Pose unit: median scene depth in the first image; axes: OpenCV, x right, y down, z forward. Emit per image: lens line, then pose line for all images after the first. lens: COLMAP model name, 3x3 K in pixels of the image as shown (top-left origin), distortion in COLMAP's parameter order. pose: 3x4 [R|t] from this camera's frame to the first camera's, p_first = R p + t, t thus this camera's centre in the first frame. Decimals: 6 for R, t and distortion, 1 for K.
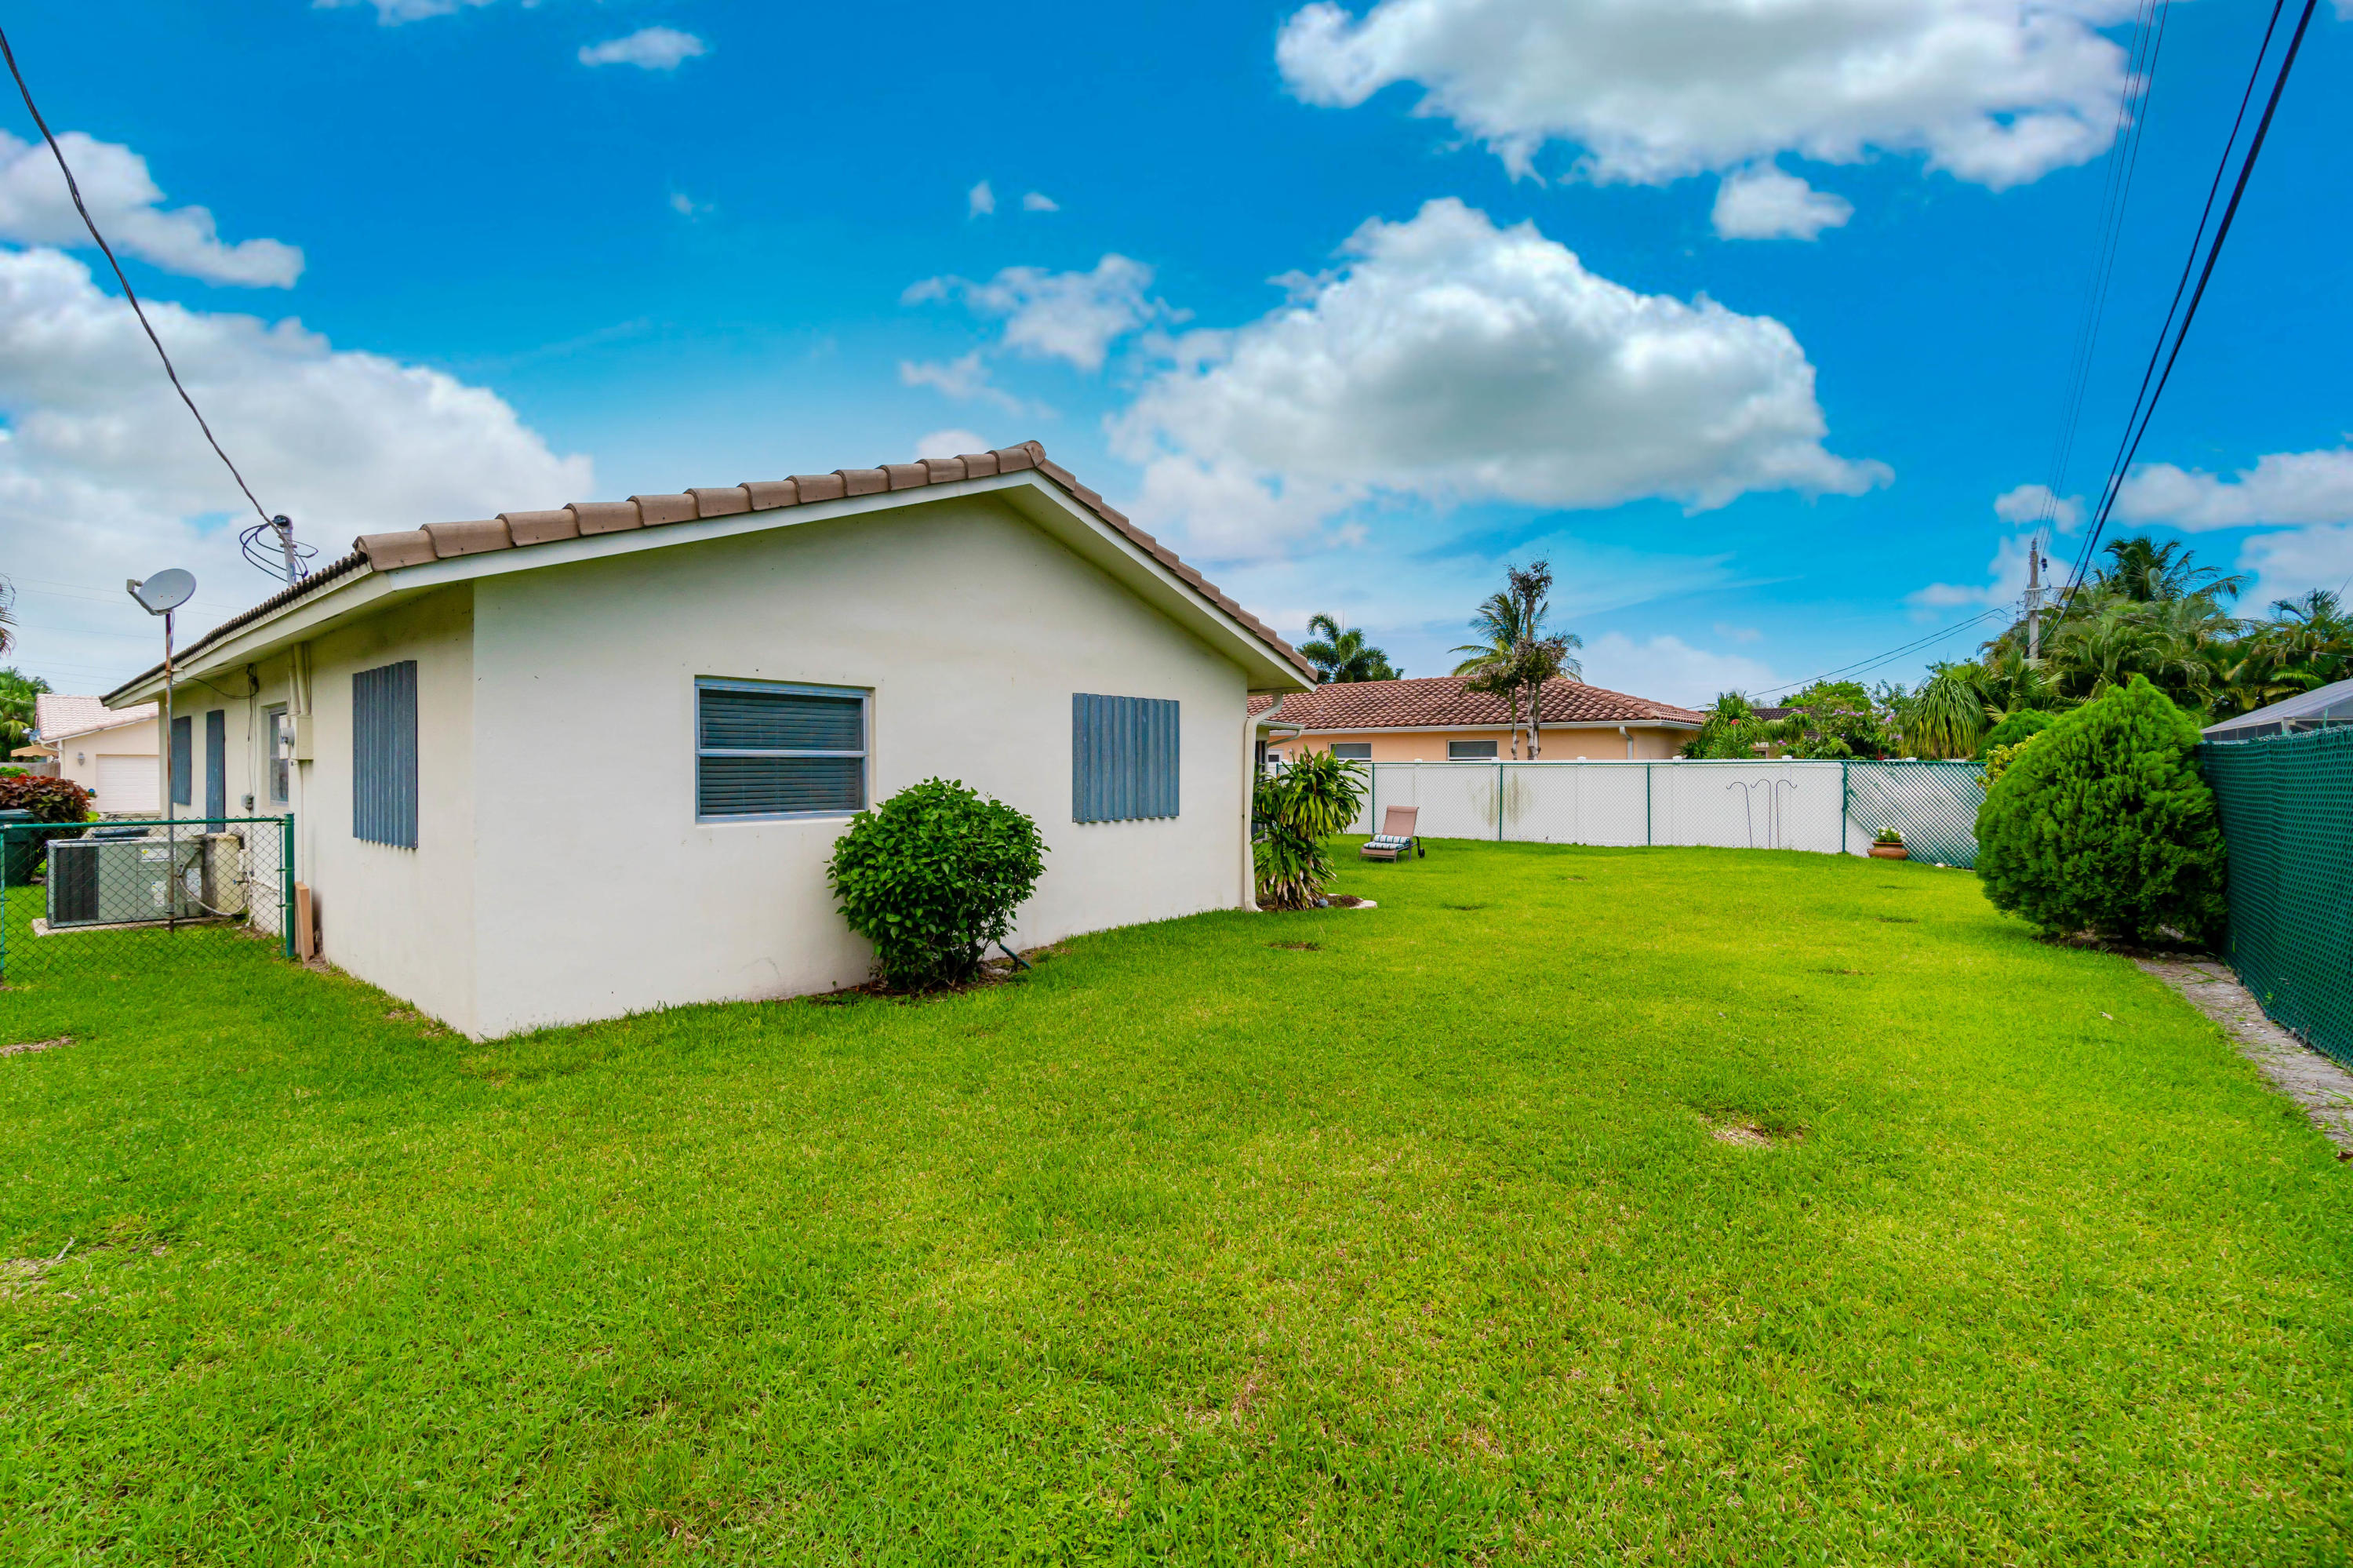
lens RADIAL K [[990.9, 0, 1178.2], [0, 990.9, 781.0], [0, 0, 1]] dist [0.000181, 0.000237]
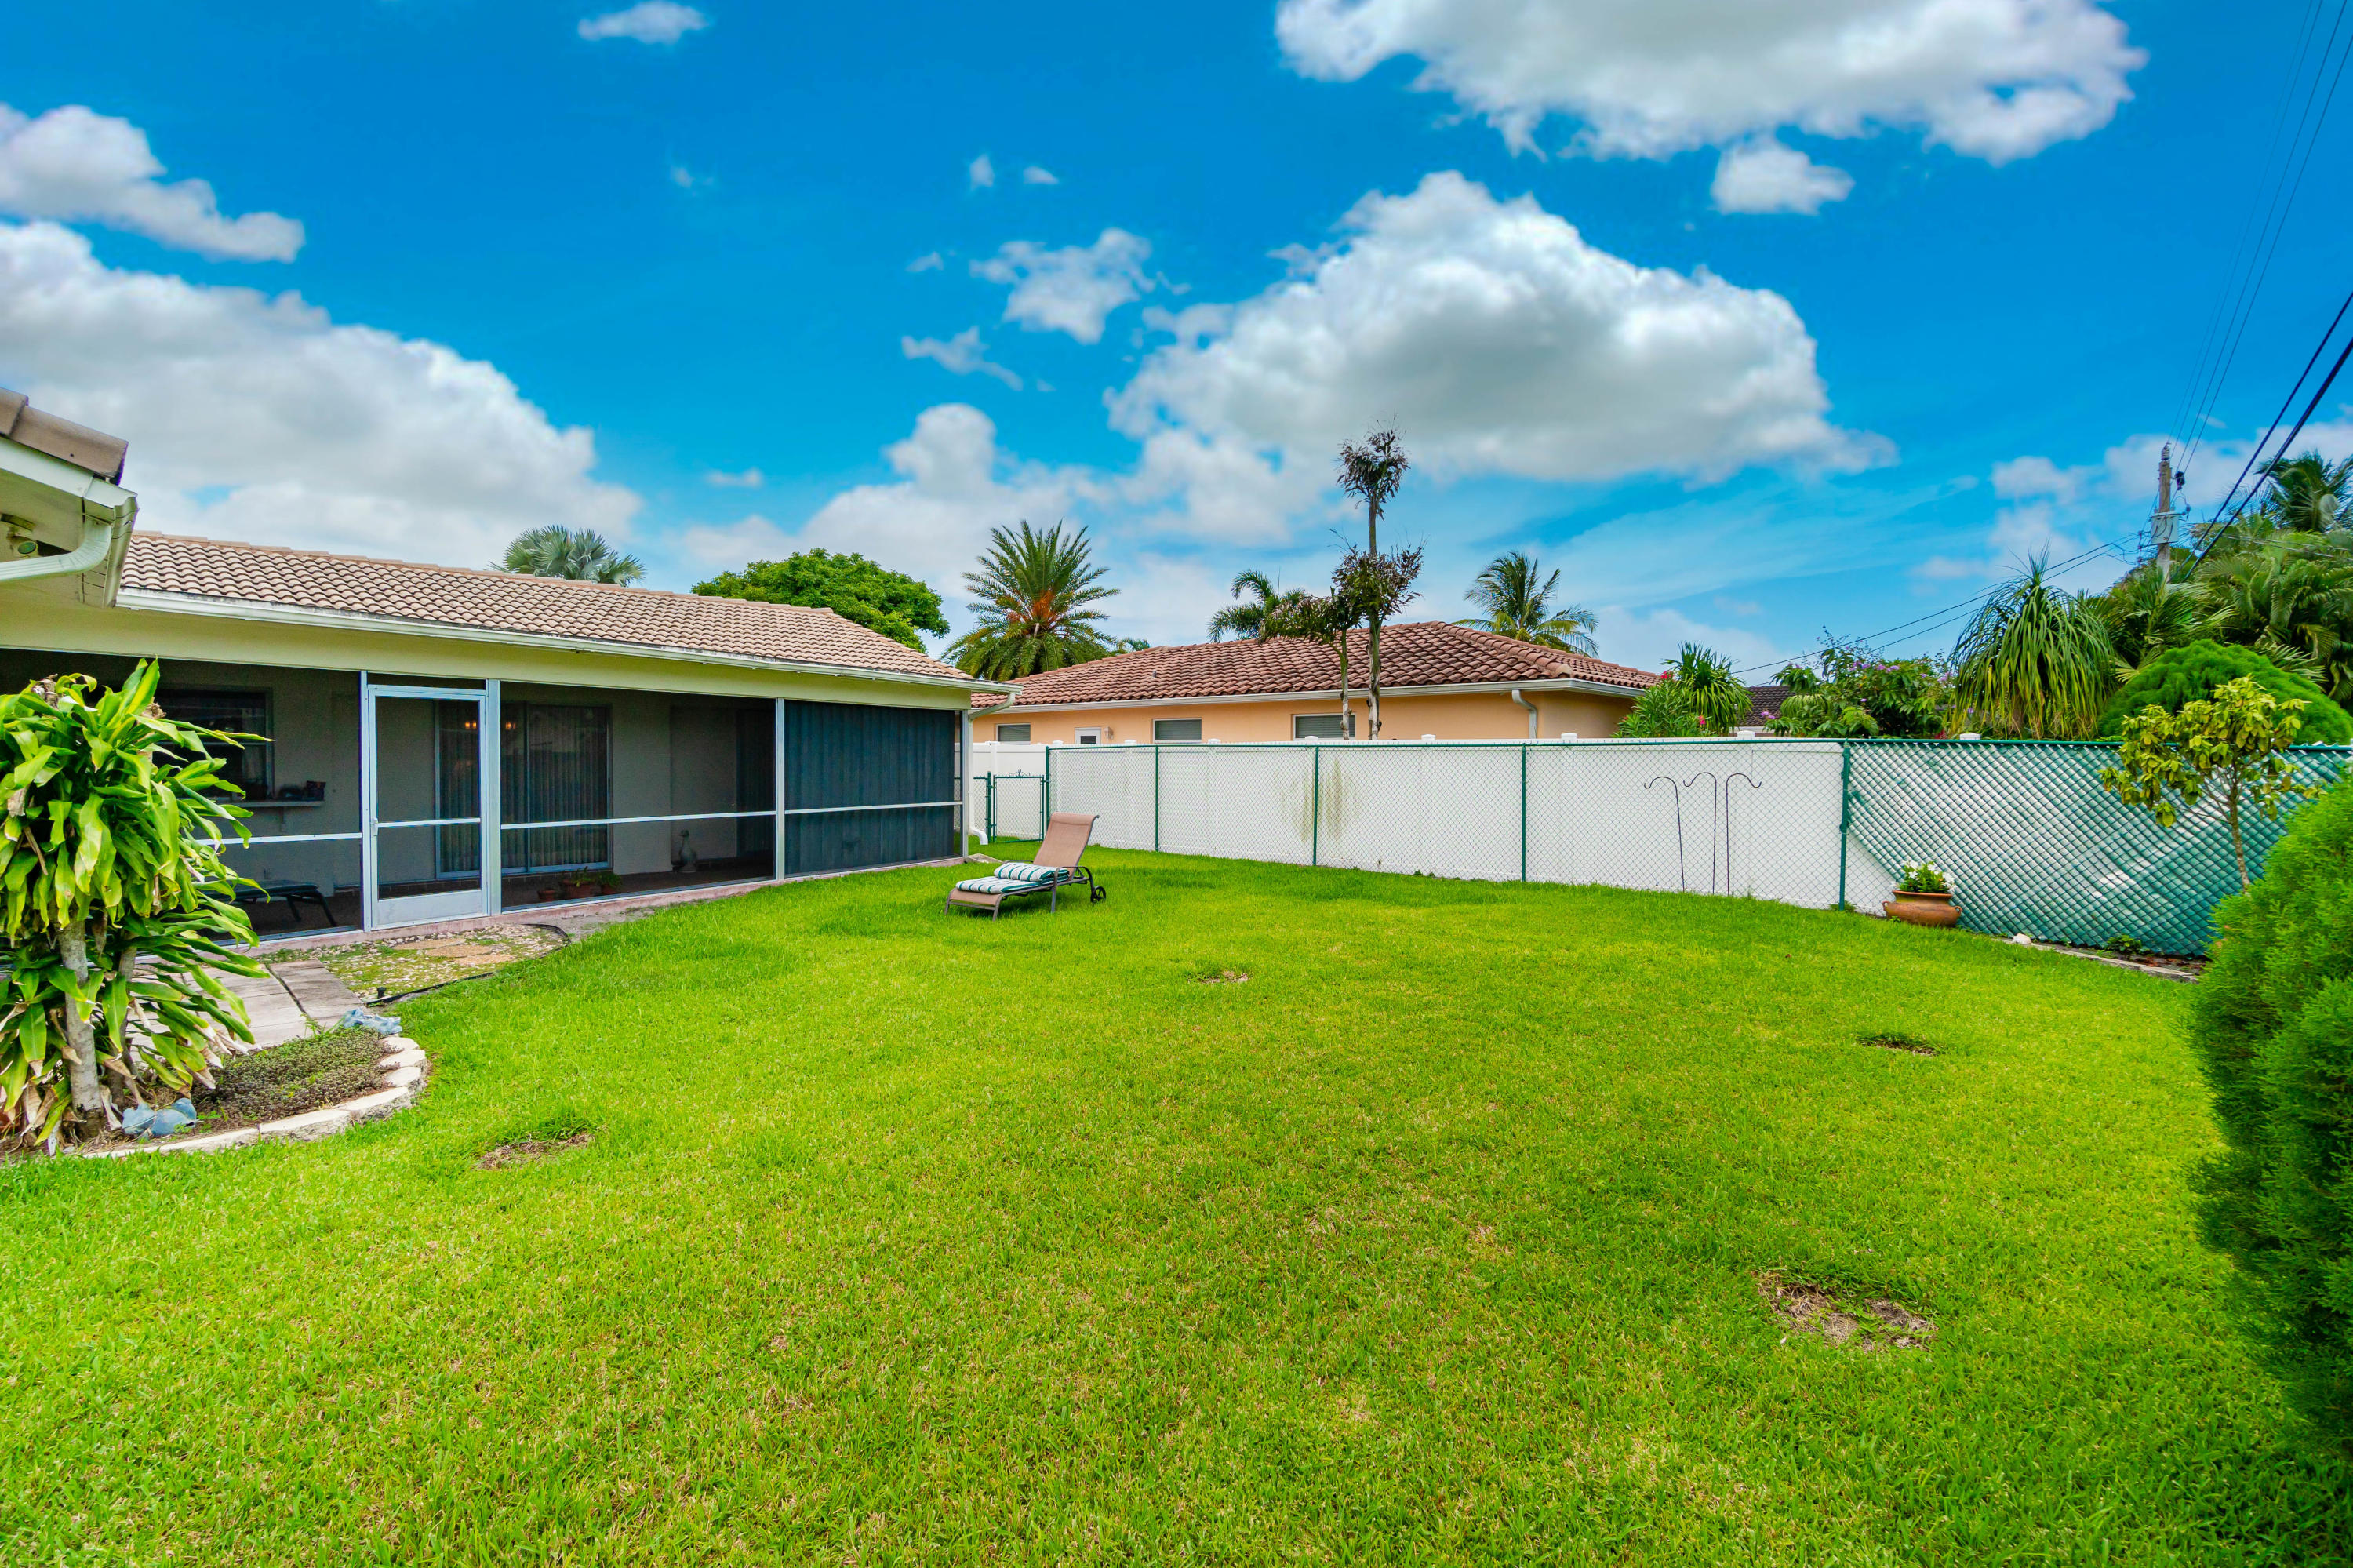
lens RADIAL K [[990.9, 0, 1175.4], [0, 990.9, 778.0], [0, 0, 1]] dist [0.000181, 0.000237]
pose [[0.998534, 0.007170, -0.053648, 0.268720], [-0.006855, 0.999958, 0.006047, 0.000310], [0.053689, -0.005671, 0.998542, 0.349270]]
